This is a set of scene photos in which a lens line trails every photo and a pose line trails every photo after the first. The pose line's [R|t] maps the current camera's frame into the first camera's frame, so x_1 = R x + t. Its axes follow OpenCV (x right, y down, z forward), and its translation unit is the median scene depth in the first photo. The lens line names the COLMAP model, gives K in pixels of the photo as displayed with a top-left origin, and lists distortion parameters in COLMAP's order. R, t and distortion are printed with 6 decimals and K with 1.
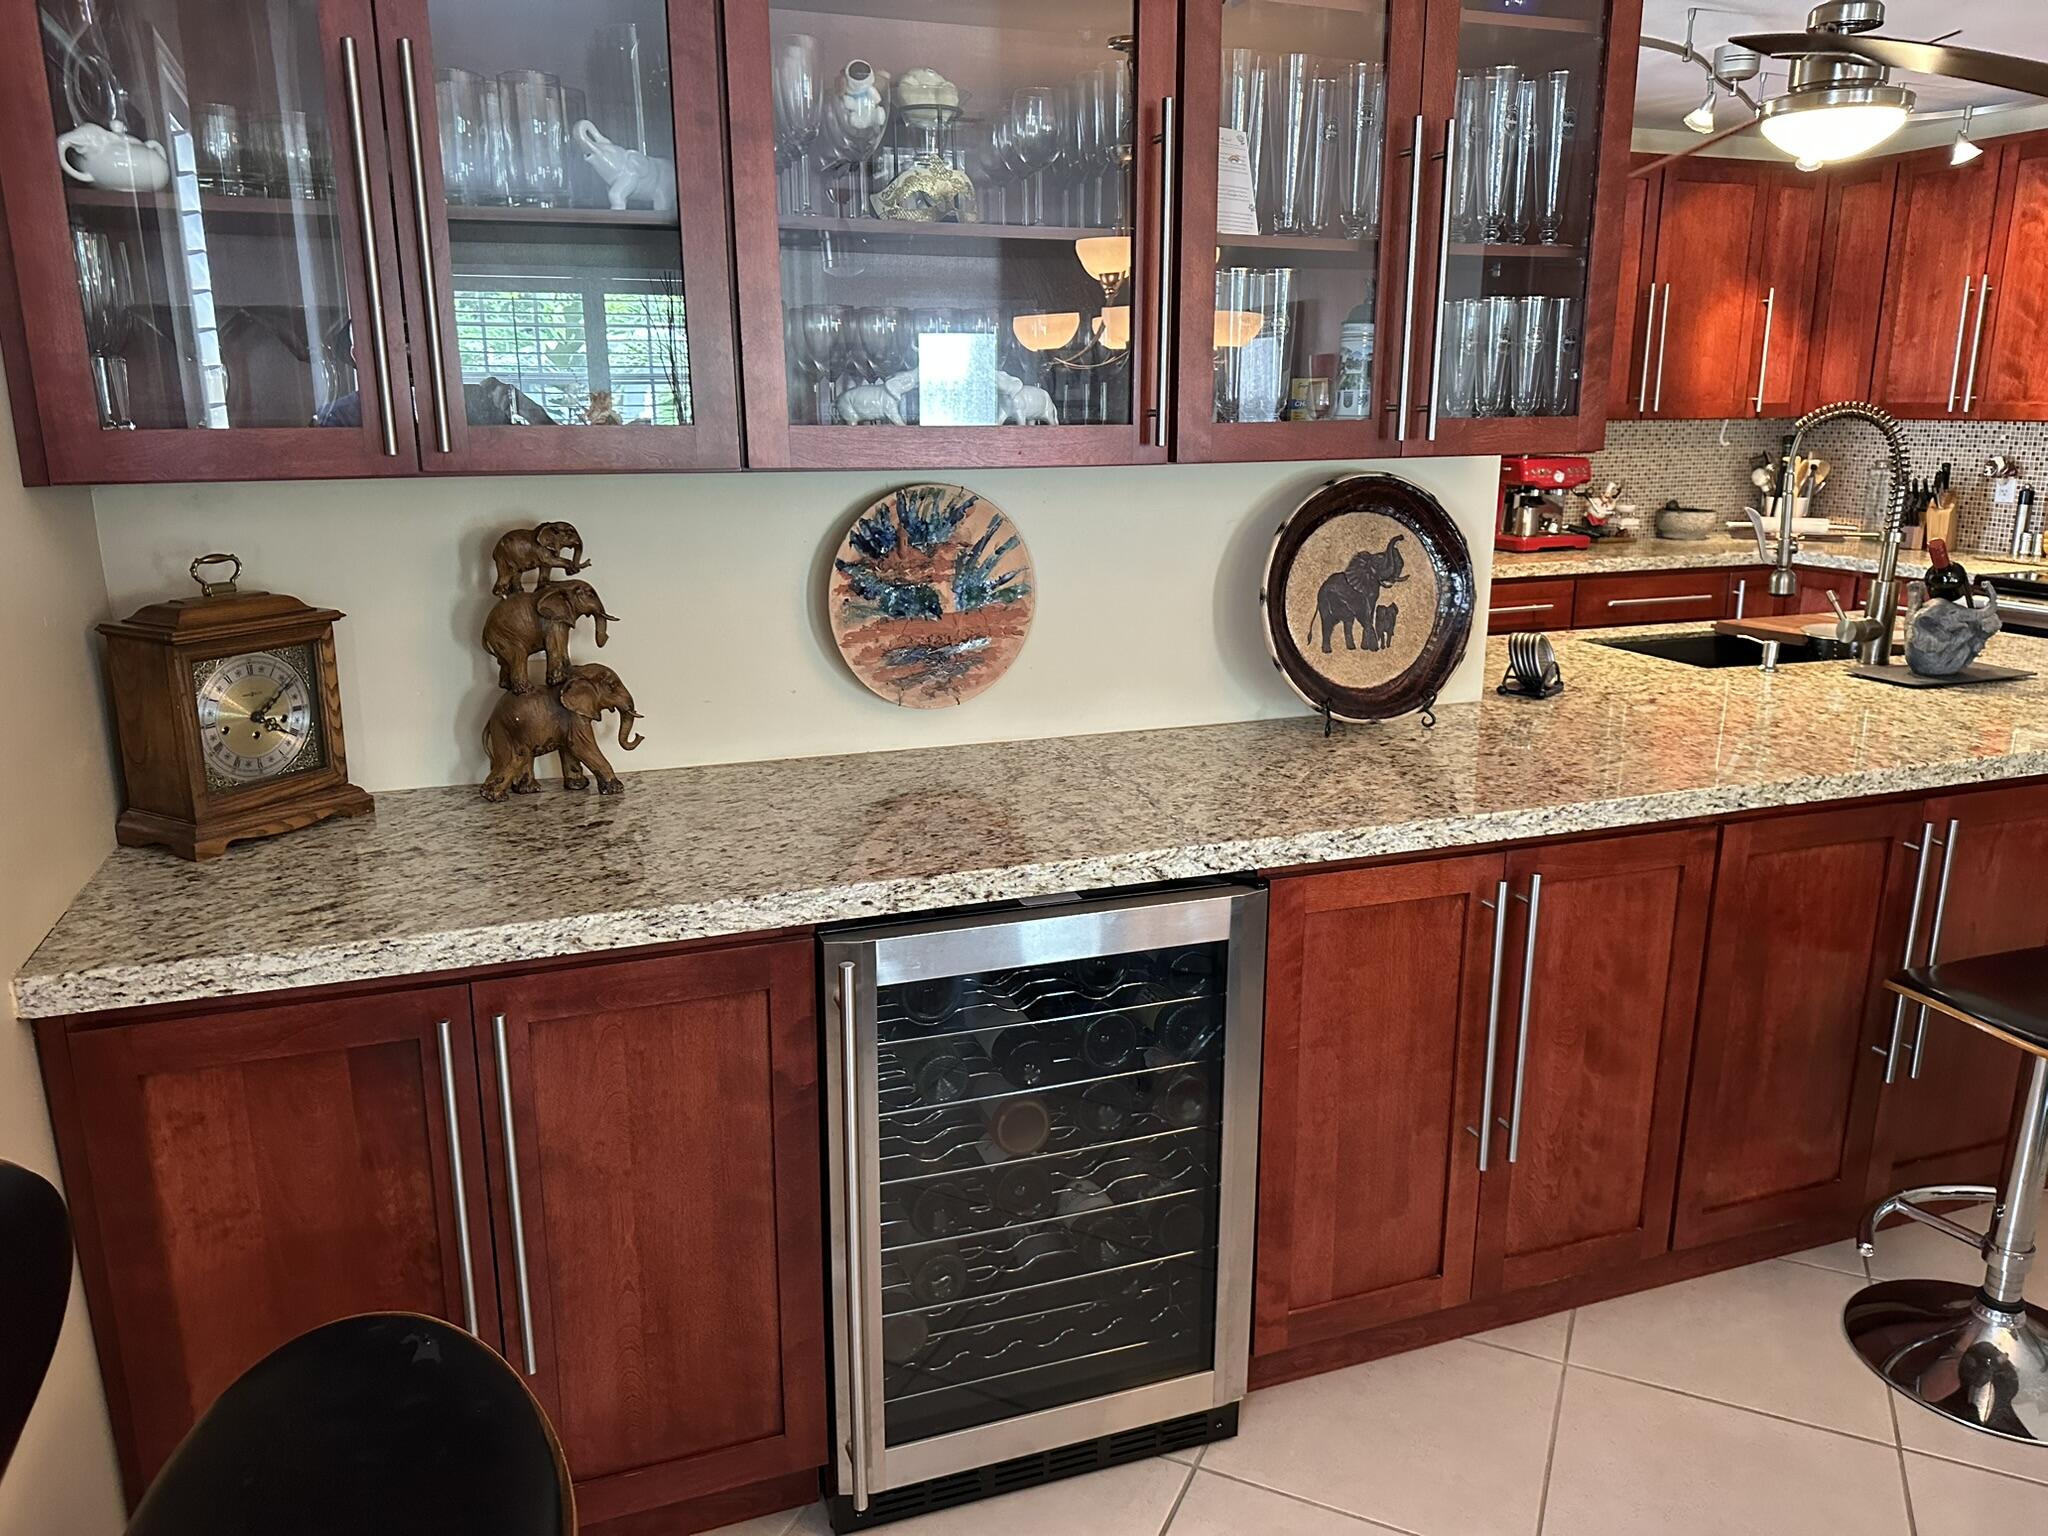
lens RADIAL K [[1457.4, 0, 1026.8], [0, 1457.4, 751.1], [0, 0, 1]] dist [0.051903, -0.069146]
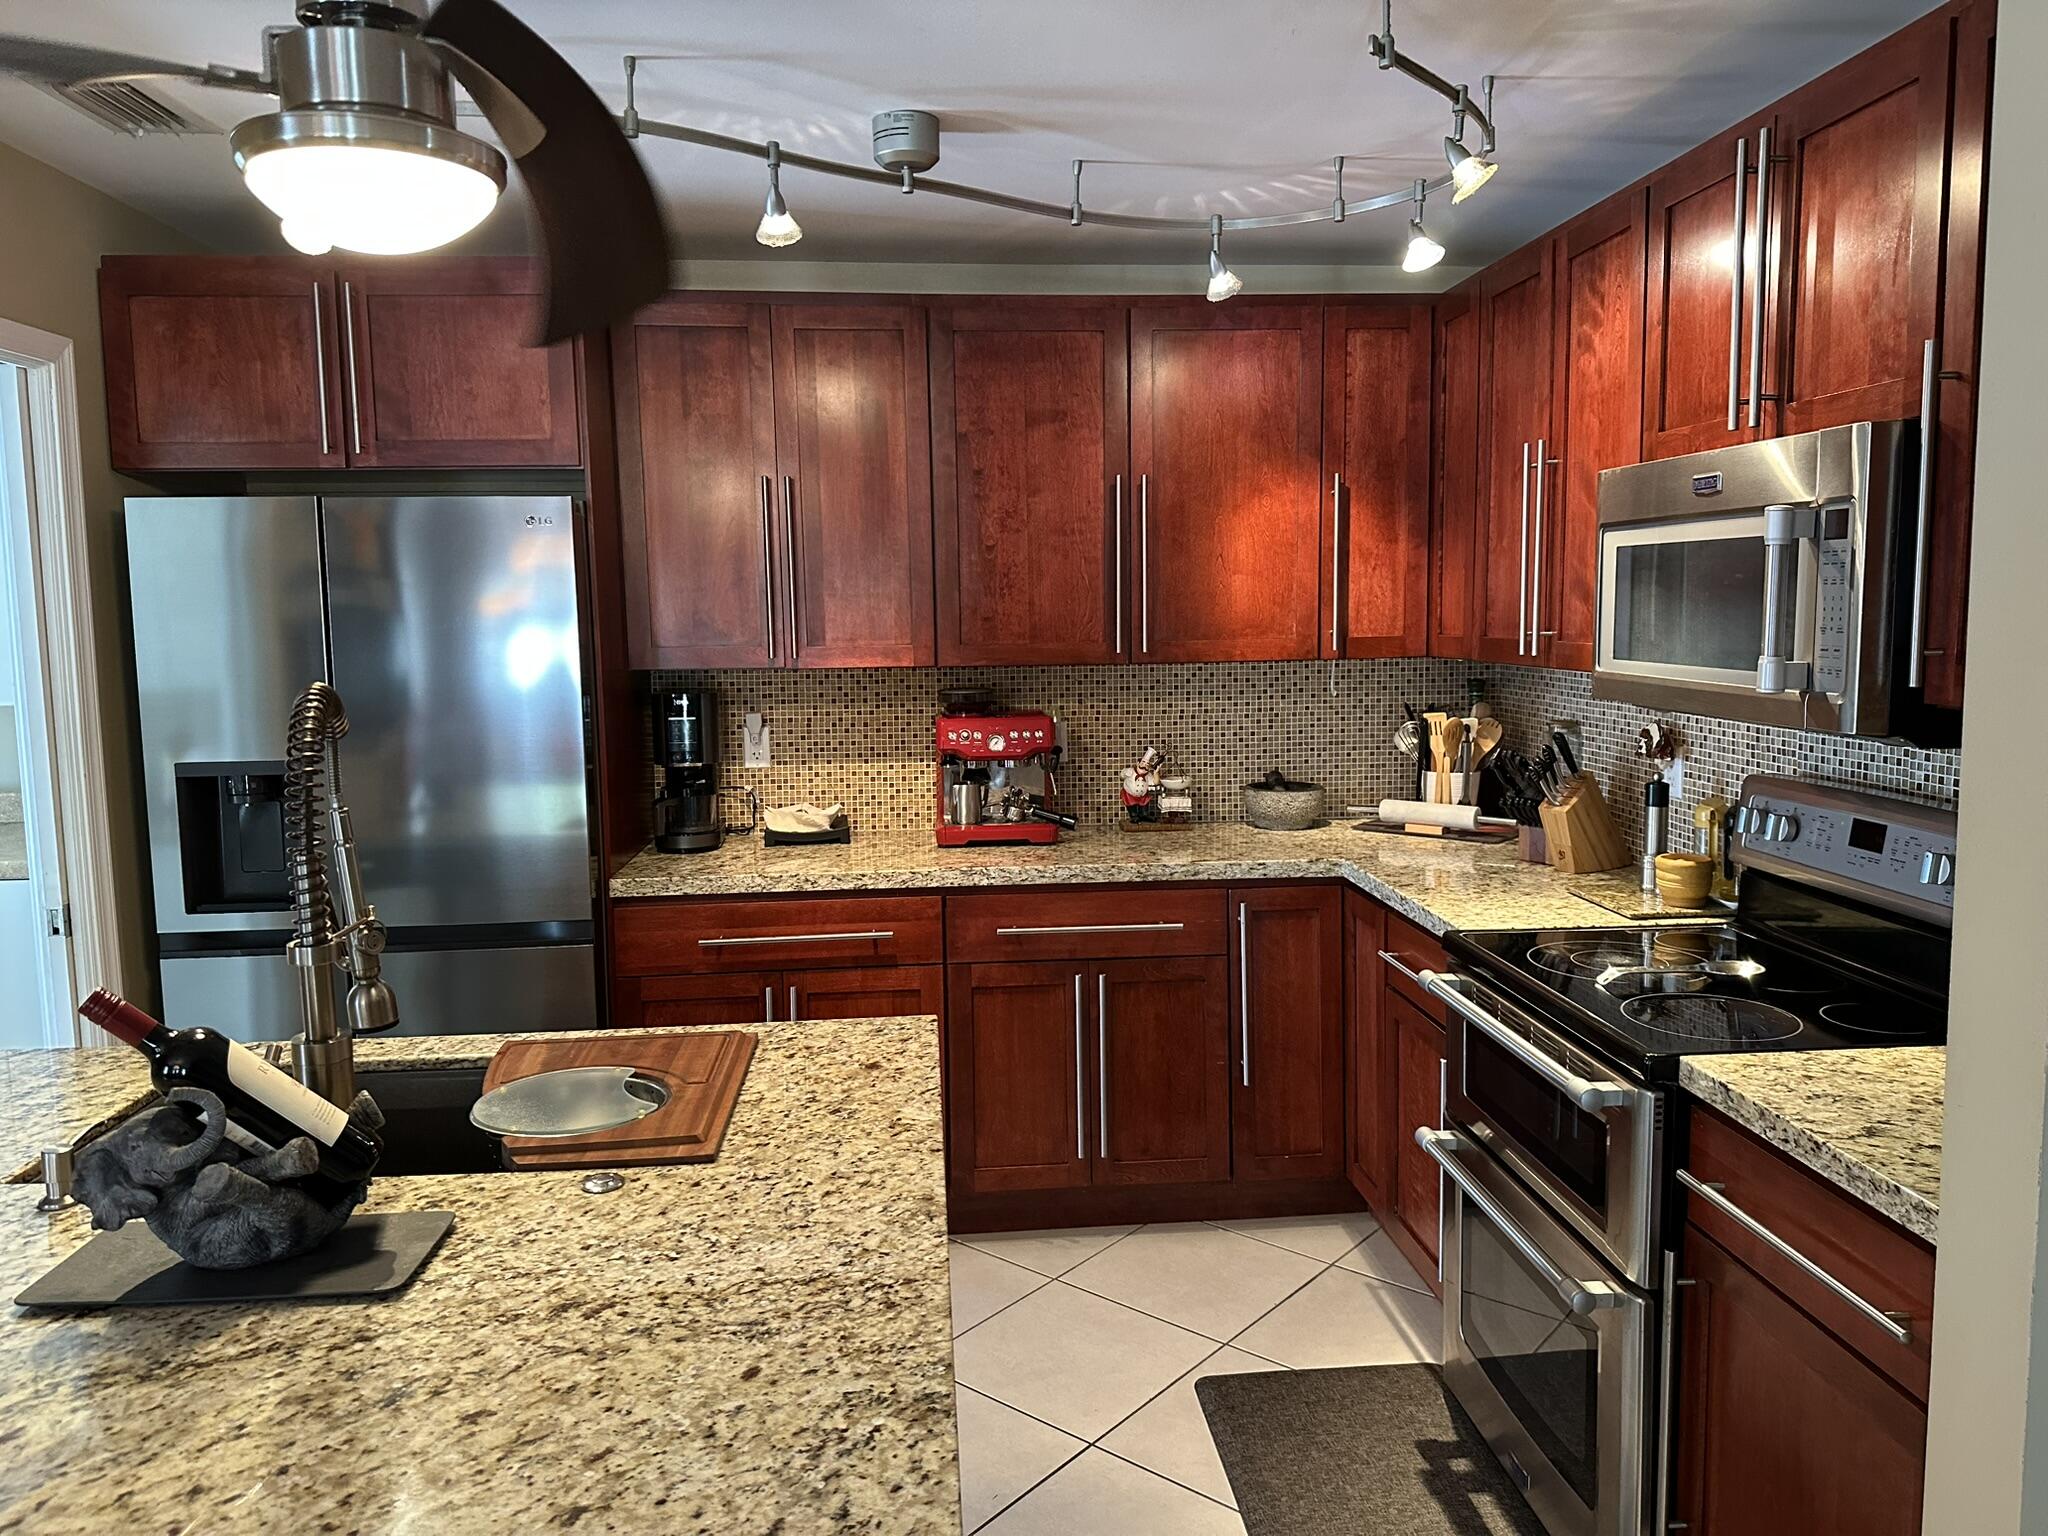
lens RADIAL K [[1457.4, 0, 1013.1], [0, 1457.4, 763.1], [0, 0, 1]] dist [0.051903, -0.069146]
pose [[0.962988, 0.019295, -0.268852, 0.601145], [-0.053080, 0.991478, -0.118971, -0.101546], [0.264265, 0.128839, 0.955806, 0.359661]]
